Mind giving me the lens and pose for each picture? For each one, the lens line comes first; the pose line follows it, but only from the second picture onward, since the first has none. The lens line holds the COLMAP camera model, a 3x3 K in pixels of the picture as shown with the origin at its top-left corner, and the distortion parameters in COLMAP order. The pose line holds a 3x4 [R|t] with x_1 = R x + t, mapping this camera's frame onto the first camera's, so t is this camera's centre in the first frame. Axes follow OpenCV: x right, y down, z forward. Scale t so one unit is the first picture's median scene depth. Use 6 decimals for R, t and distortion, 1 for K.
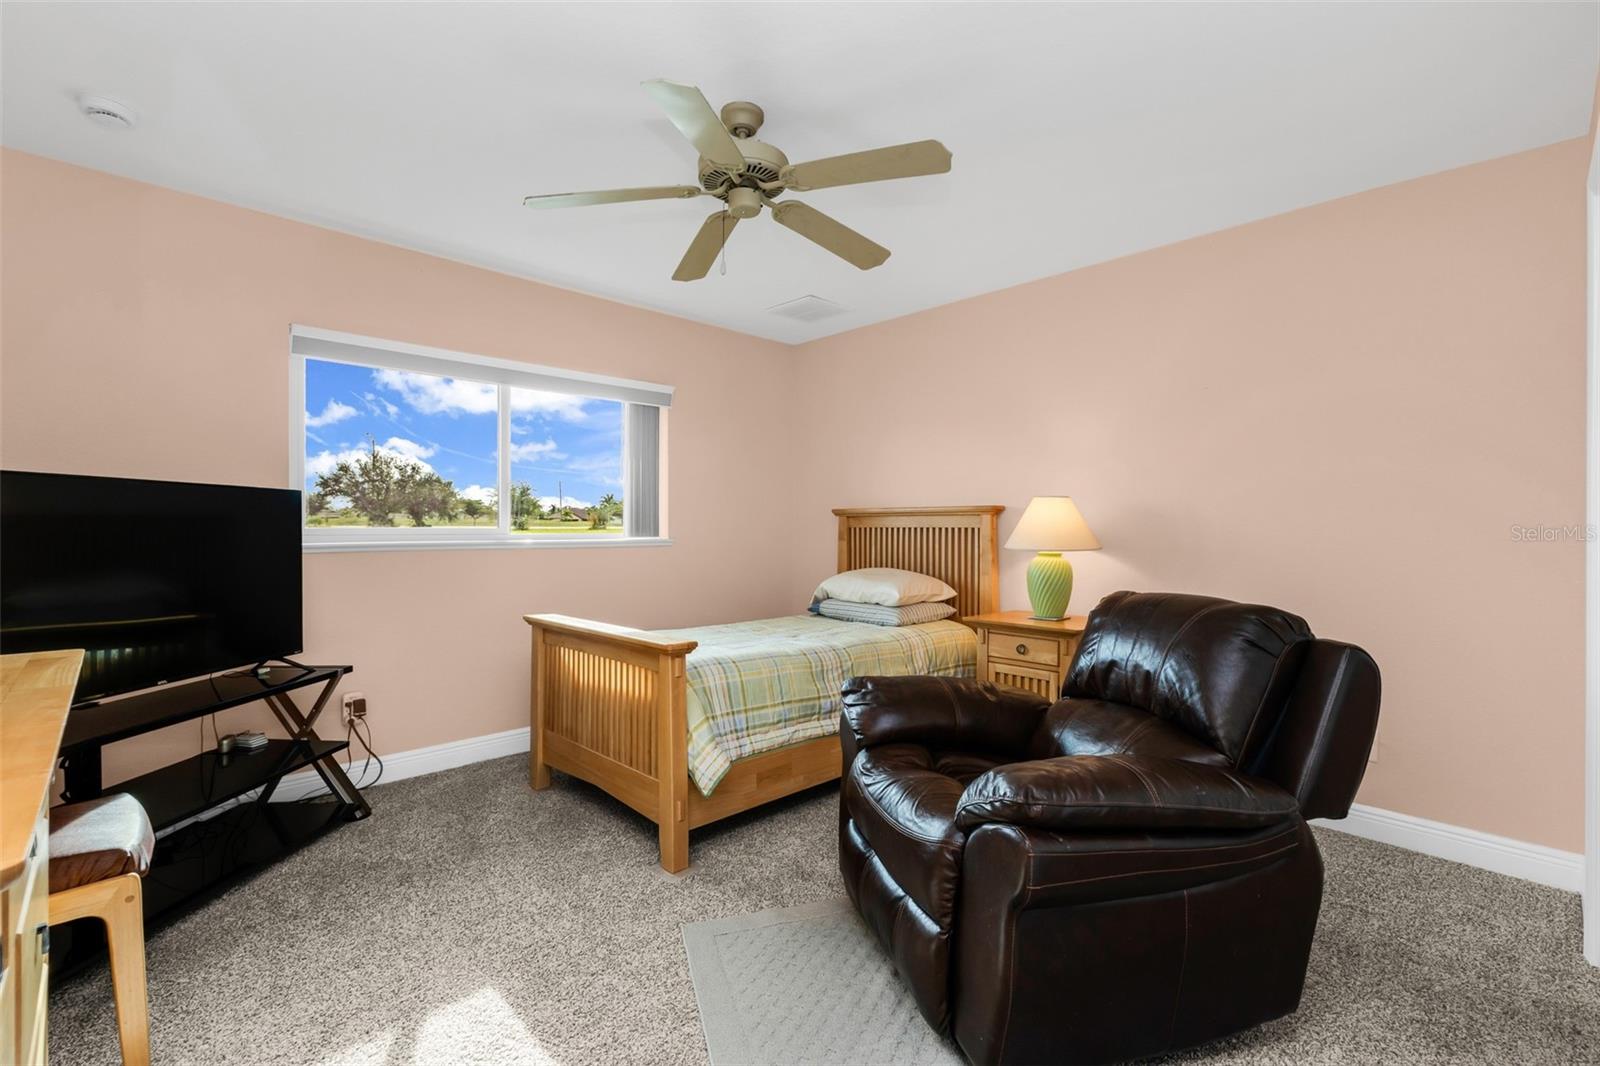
lens RADIAL K [[705.5, 0, 795.0], [0, 705.5, 533.2], [0, 0, 1]] dist [0.013163, -0.004260]
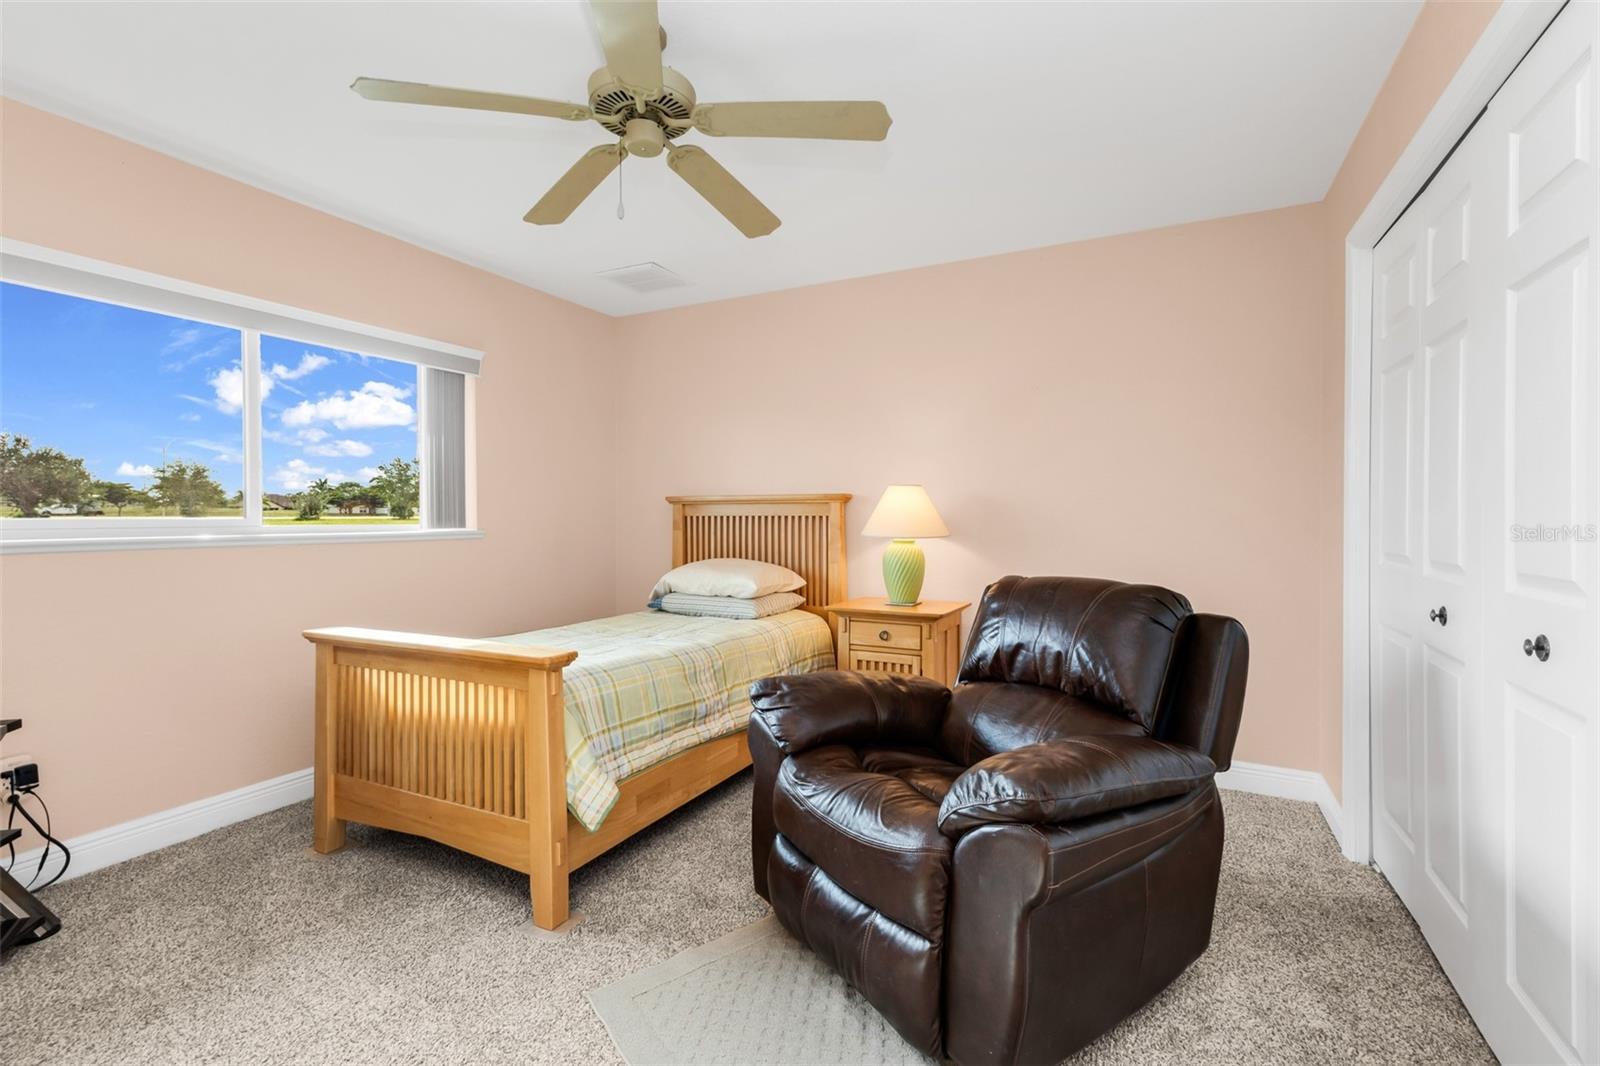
lens RADIAL K [[705.5, 0, 801.0], [0, 705.5, 527.3], [0, 0, 1]] dist [0.013163, -0.004260]
pose [[0.942388, -0.009053, 0.334399, -0.153983], [0.006474, 0.999940, 0.008826, -0.000822], [-0.334459, -0.006152, 0.942390, 0.103440]]
